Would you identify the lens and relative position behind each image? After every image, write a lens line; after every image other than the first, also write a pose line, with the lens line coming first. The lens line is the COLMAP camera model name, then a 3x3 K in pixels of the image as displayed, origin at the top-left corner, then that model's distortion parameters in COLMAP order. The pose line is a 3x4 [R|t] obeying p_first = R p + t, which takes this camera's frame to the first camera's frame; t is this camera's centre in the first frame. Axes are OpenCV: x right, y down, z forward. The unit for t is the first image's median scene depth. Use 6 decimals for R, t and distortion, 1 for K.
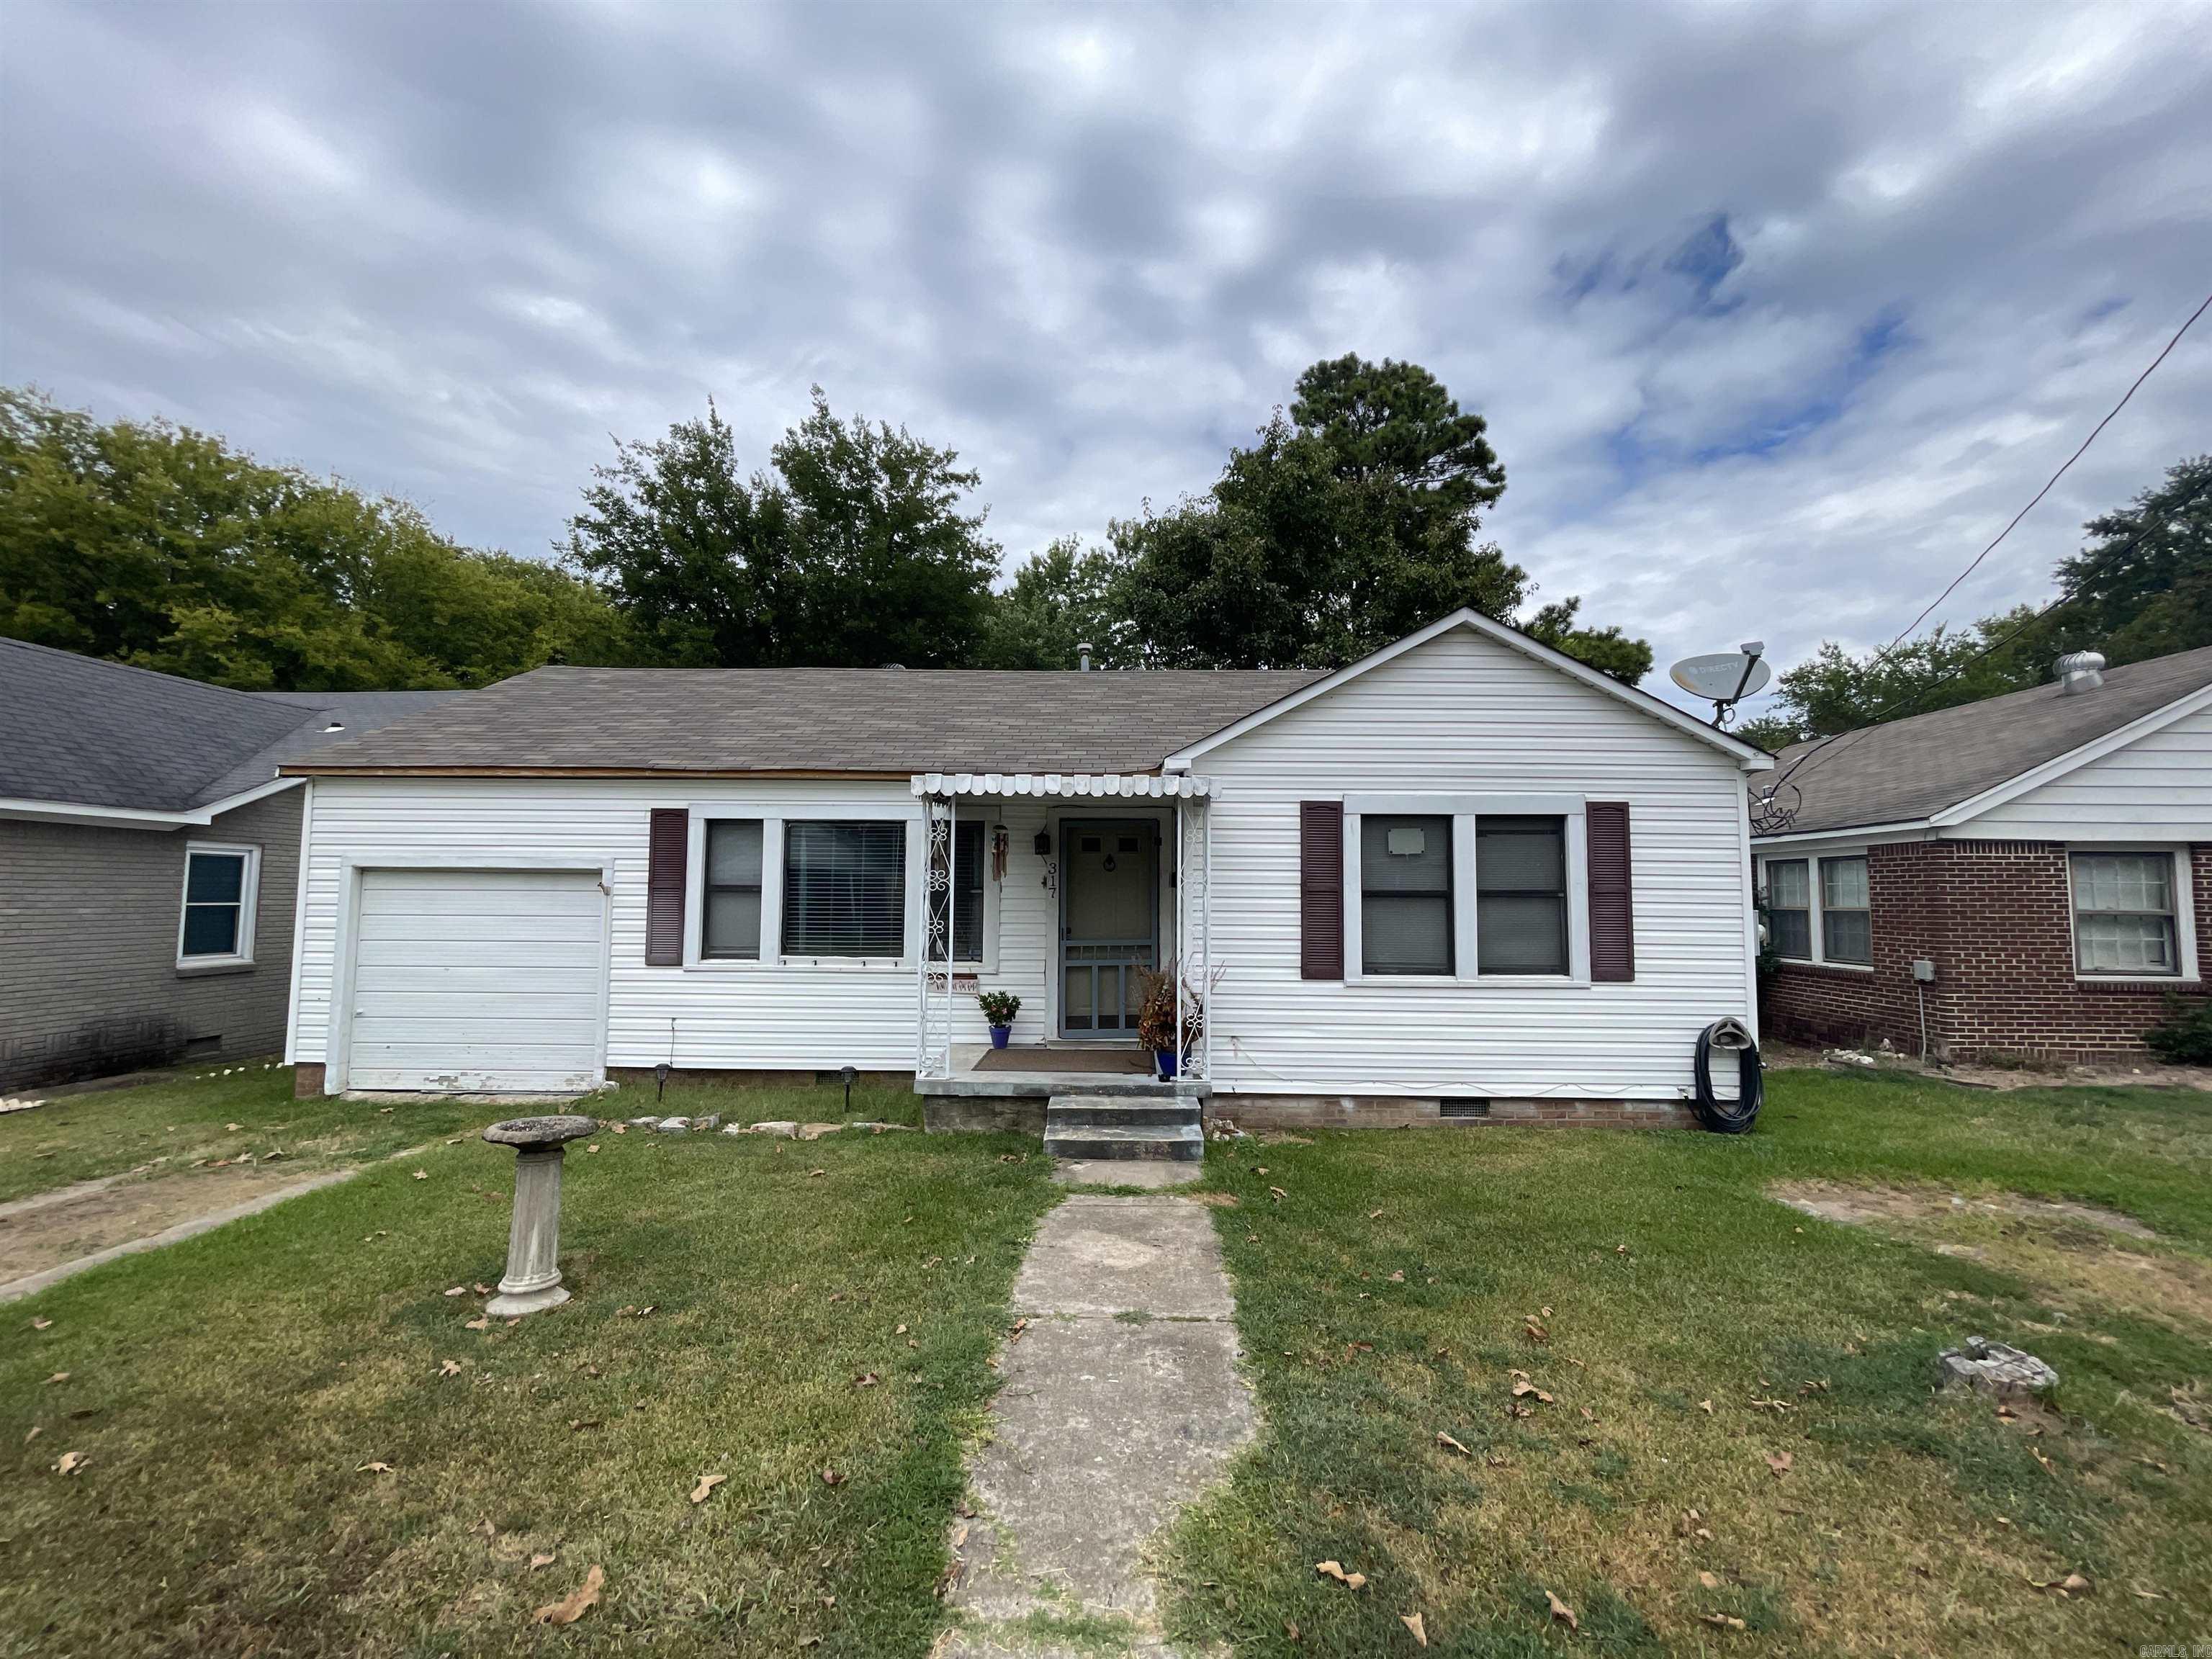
lens RADIAL K [[890.0, 0, 1096.2], [0, 890.0, 830.5], [0, 0, 1]] dist [-0.004100, 0.000992]
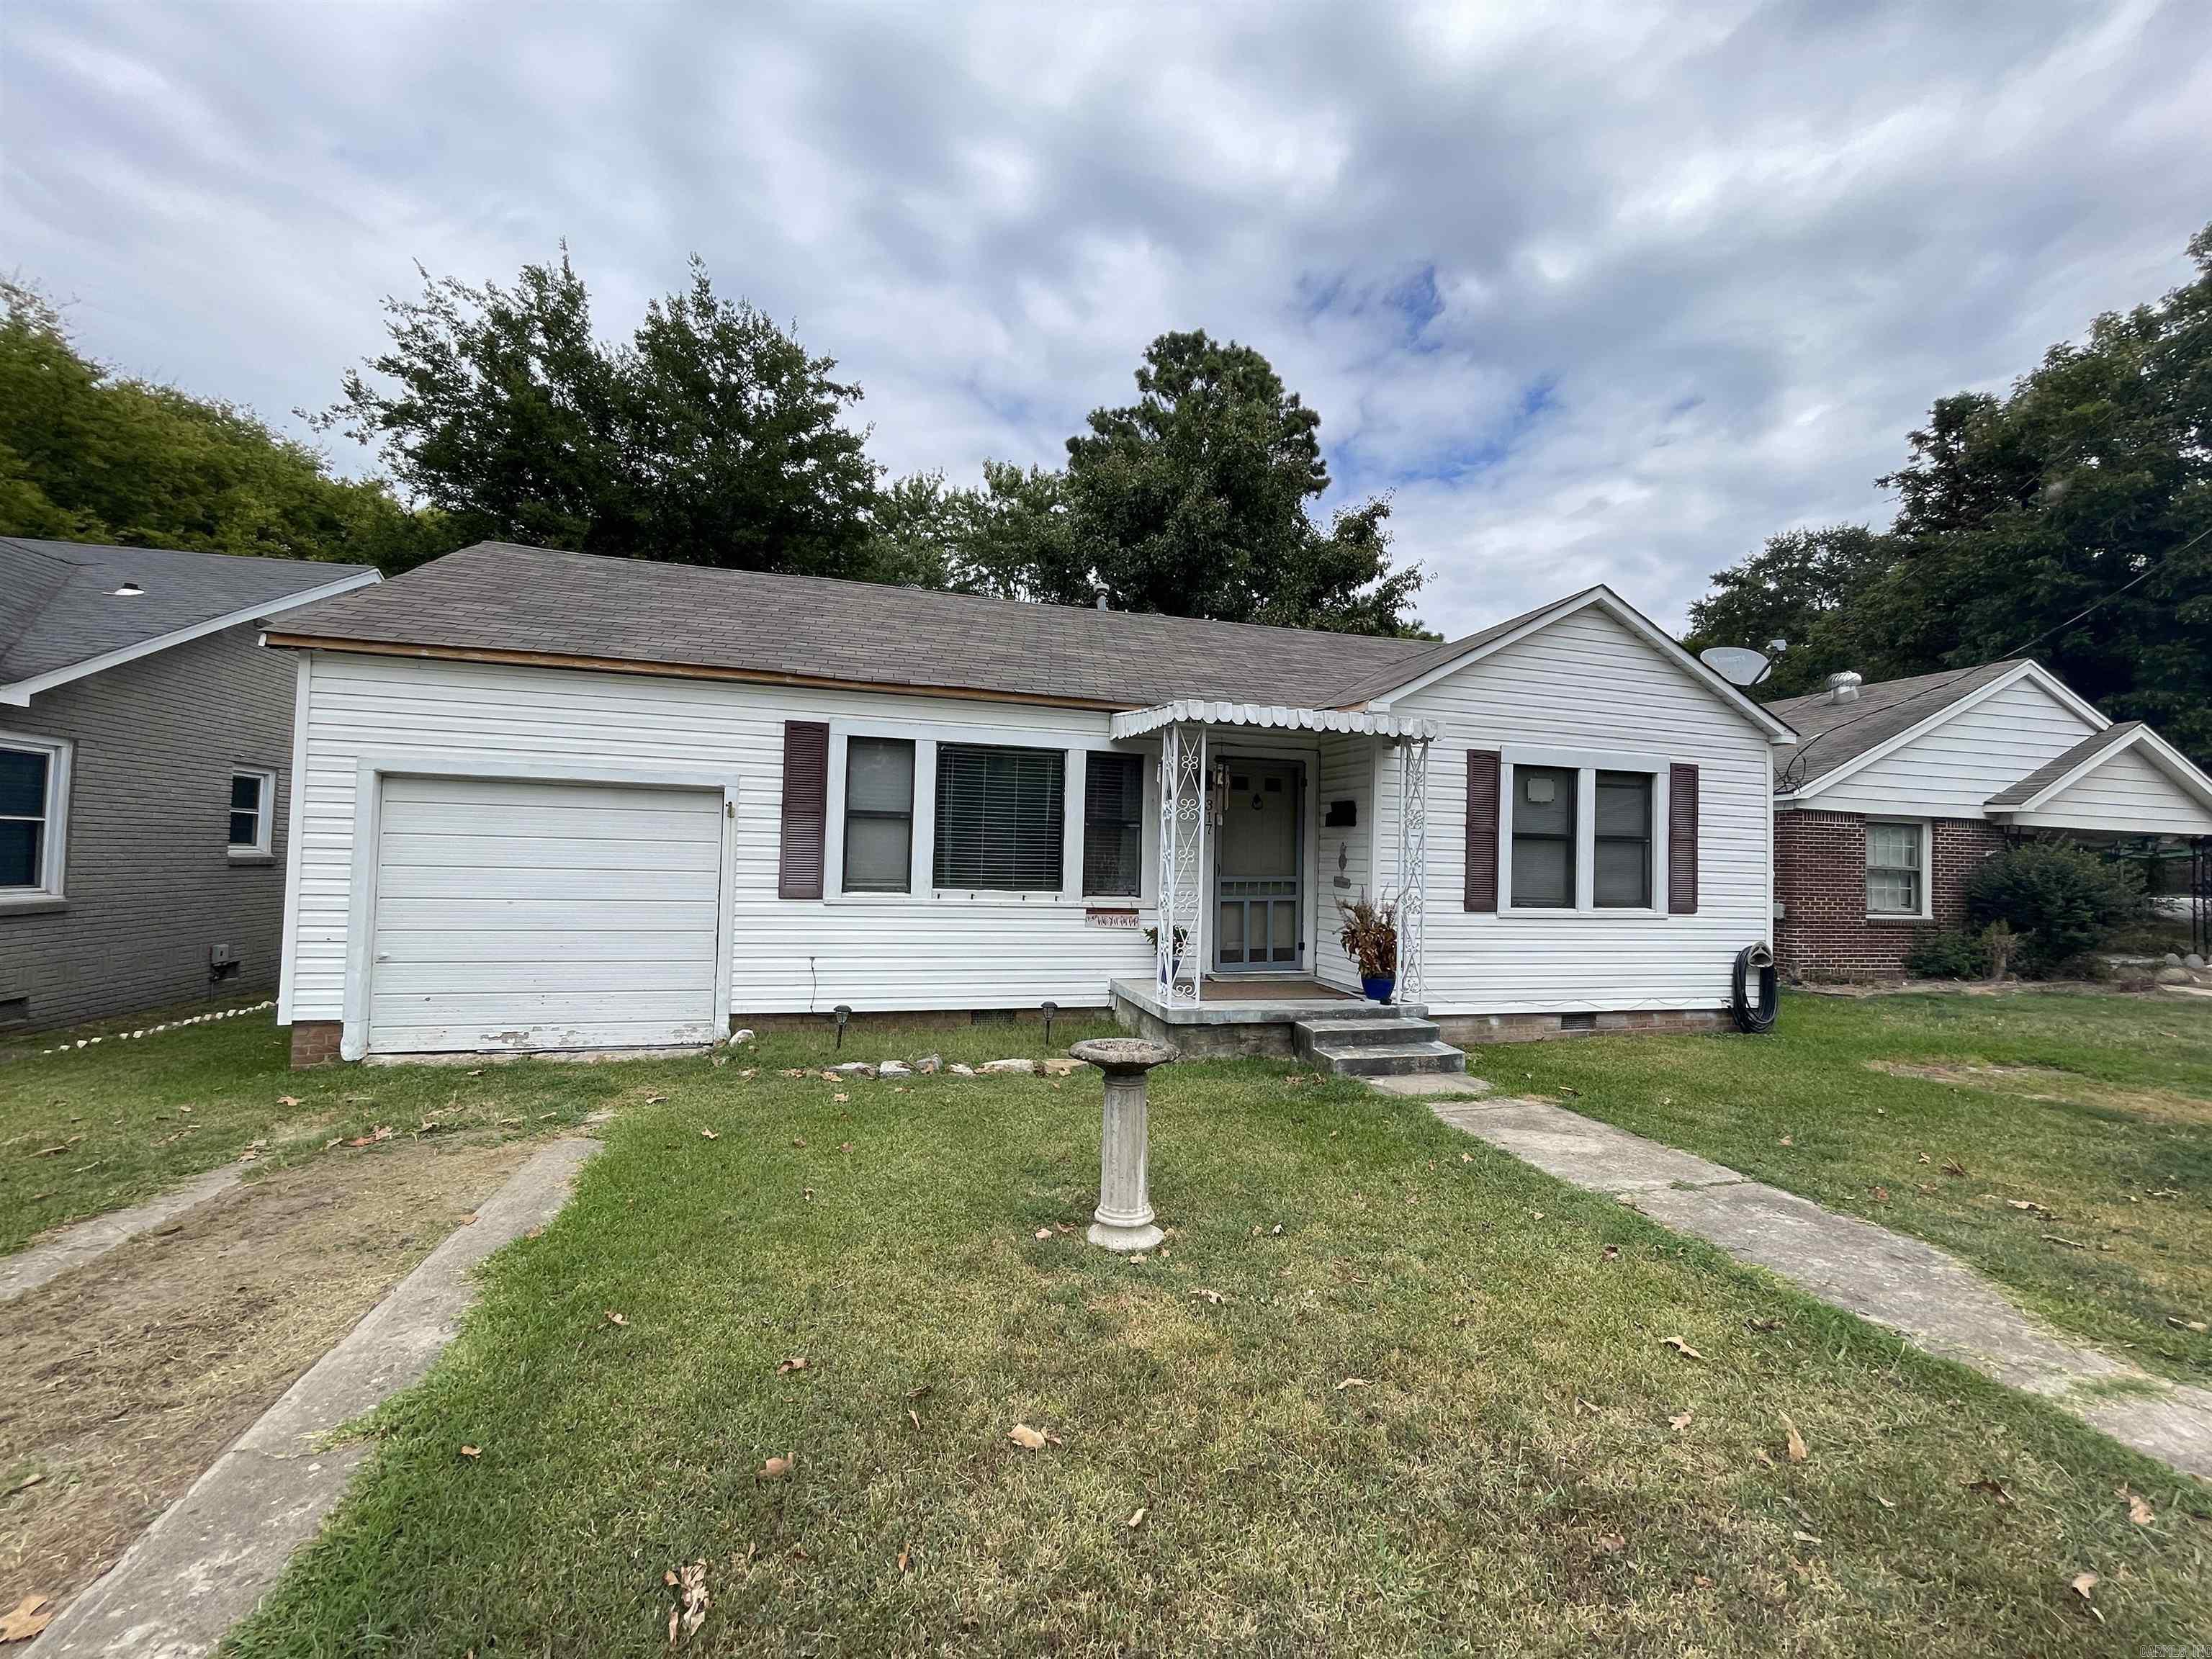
lens RADIAL K [[890.0, 0, 1095.4], [0, 890.0, 830.6], [0, 0, 1]] dist [-0.004100, 0.000992]
pose [[0.957504, 0.027638, 0.287094, -0.465290], [-0.040519, 0.998417, 0.039021, 0.038172], [-0.285561, -0.048995, 0.957107, 0.072943]]
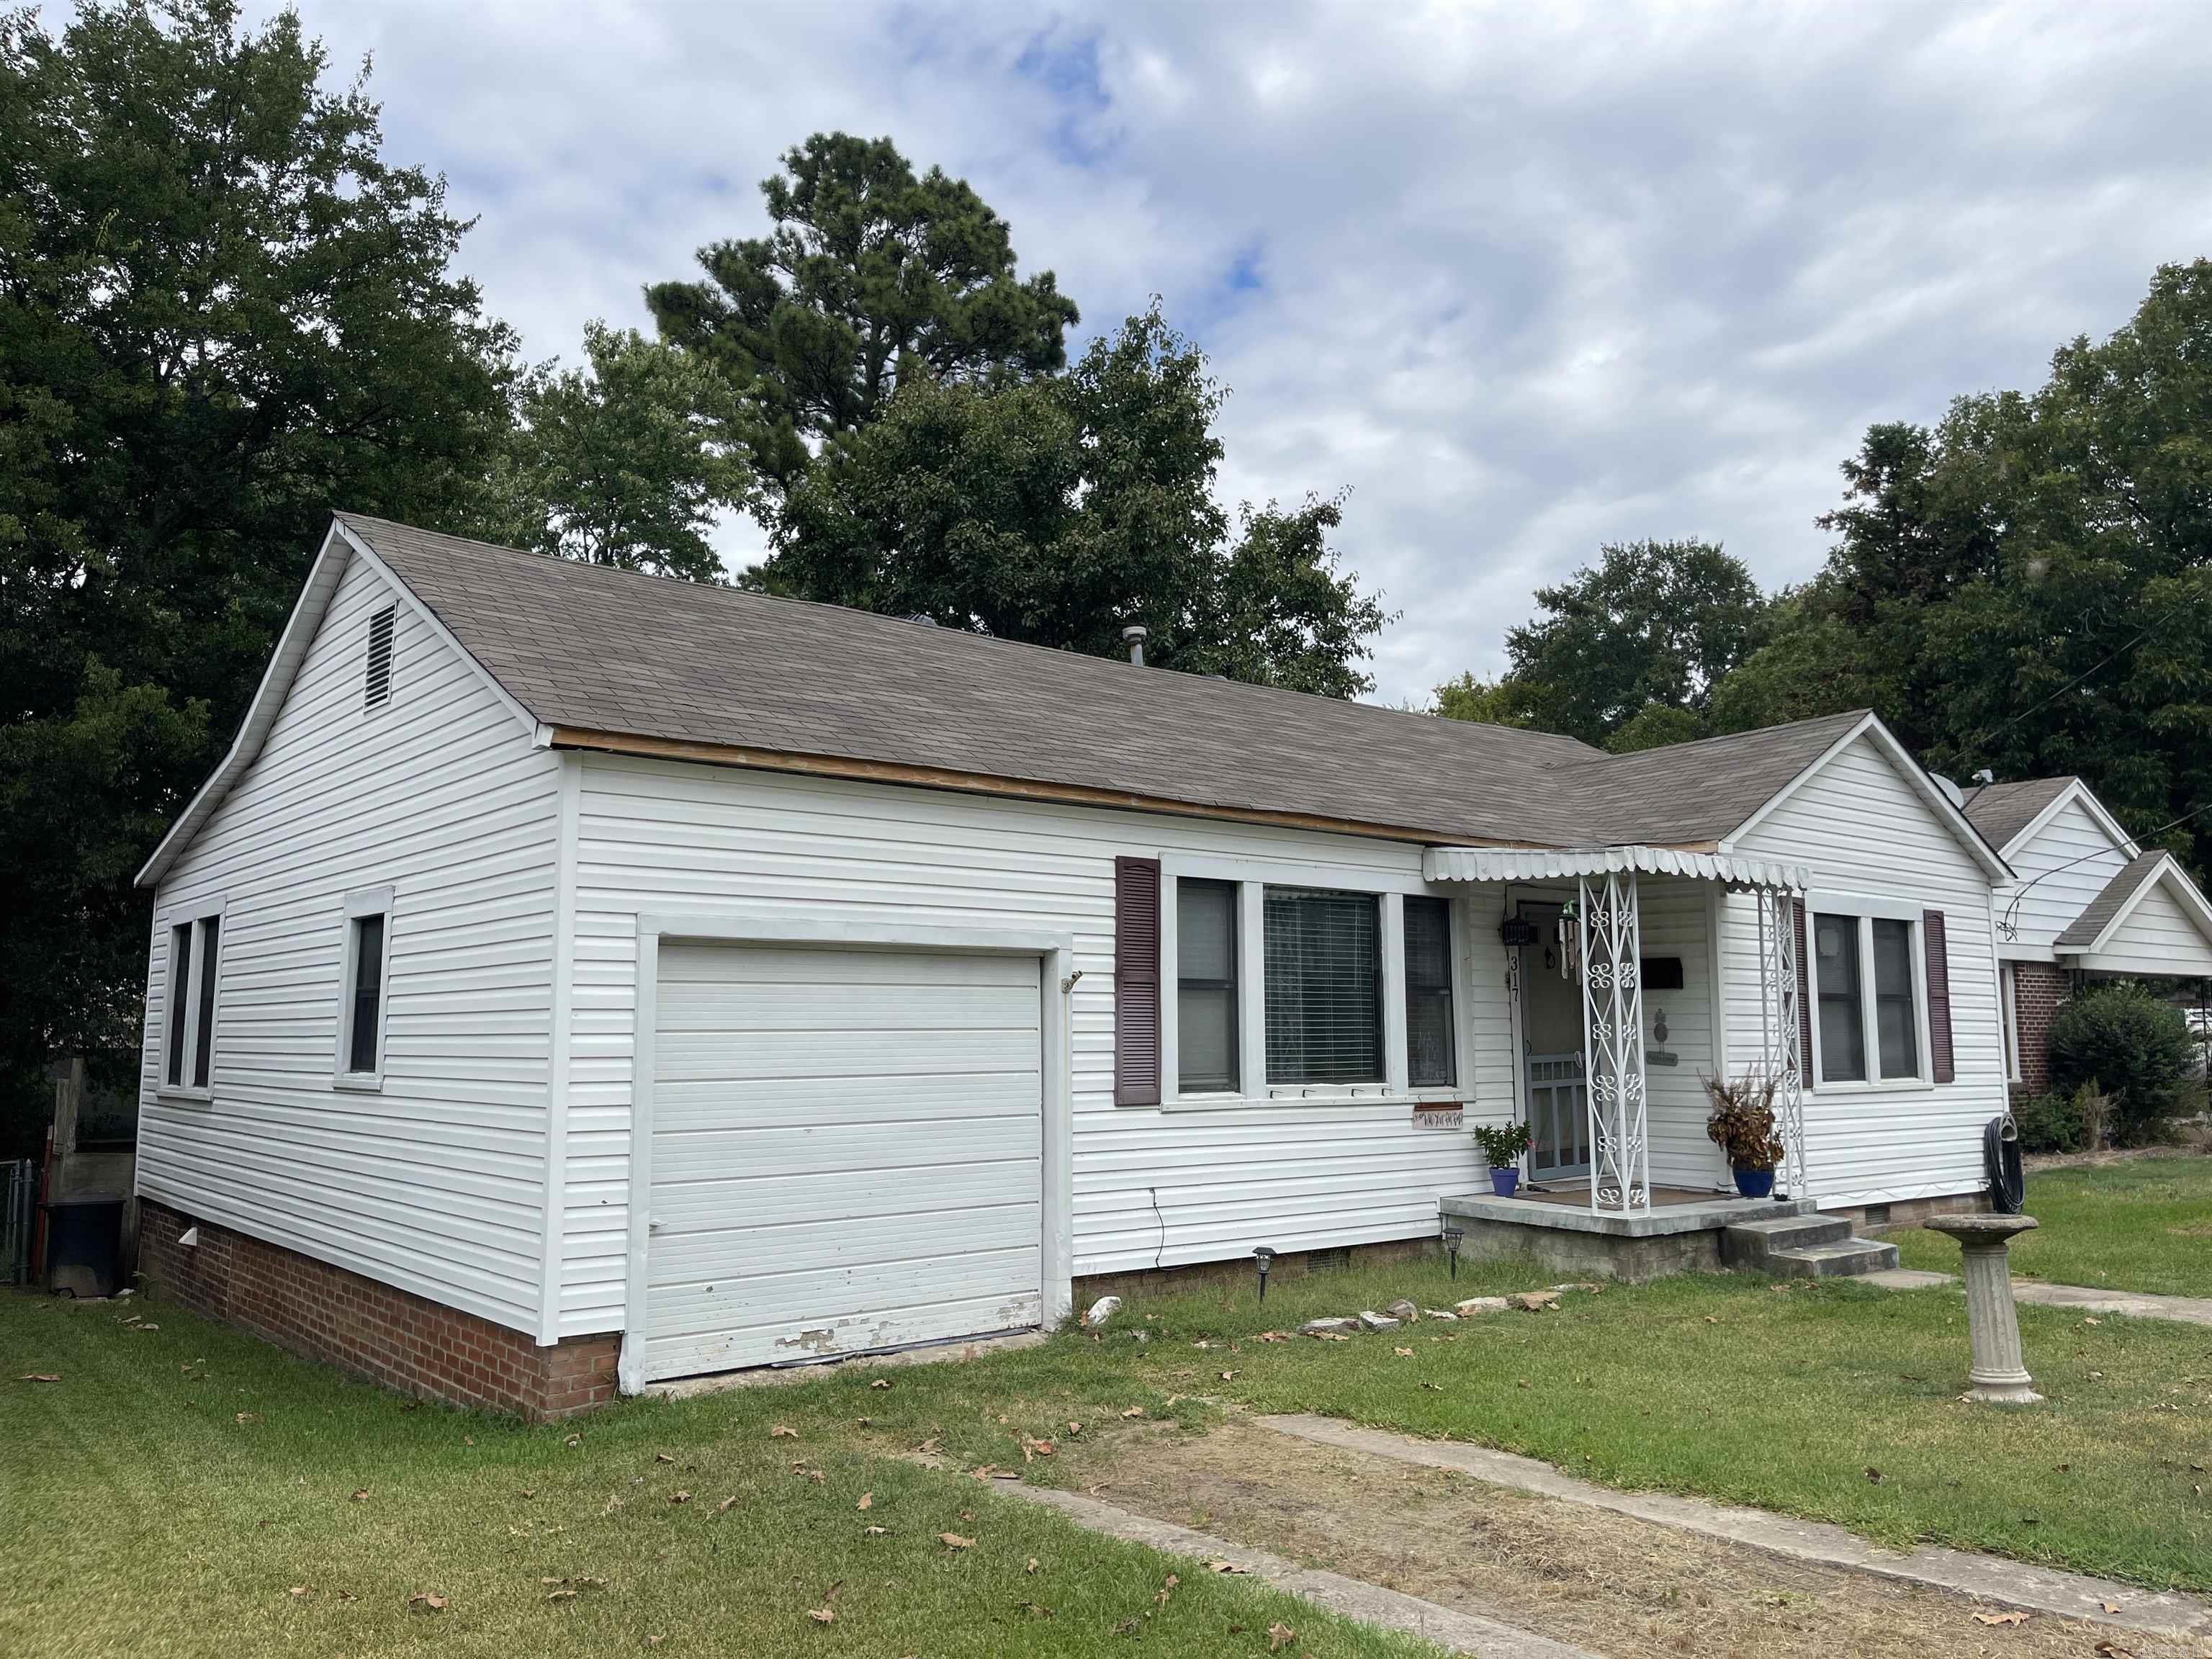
lens RADIAL K [[1665.6, 0, 1121.4], [0, 1665.6, 818.1], [0, 0, 1]] dist [0.066136, -0.083807]
pose [[0.759018, 0.074994, 0.646736, -1.291618], [-0.039157, 0.996804, -0.069632, 0.031188], [-0.649891, 0.027528, 0.759528, 0.099799]]
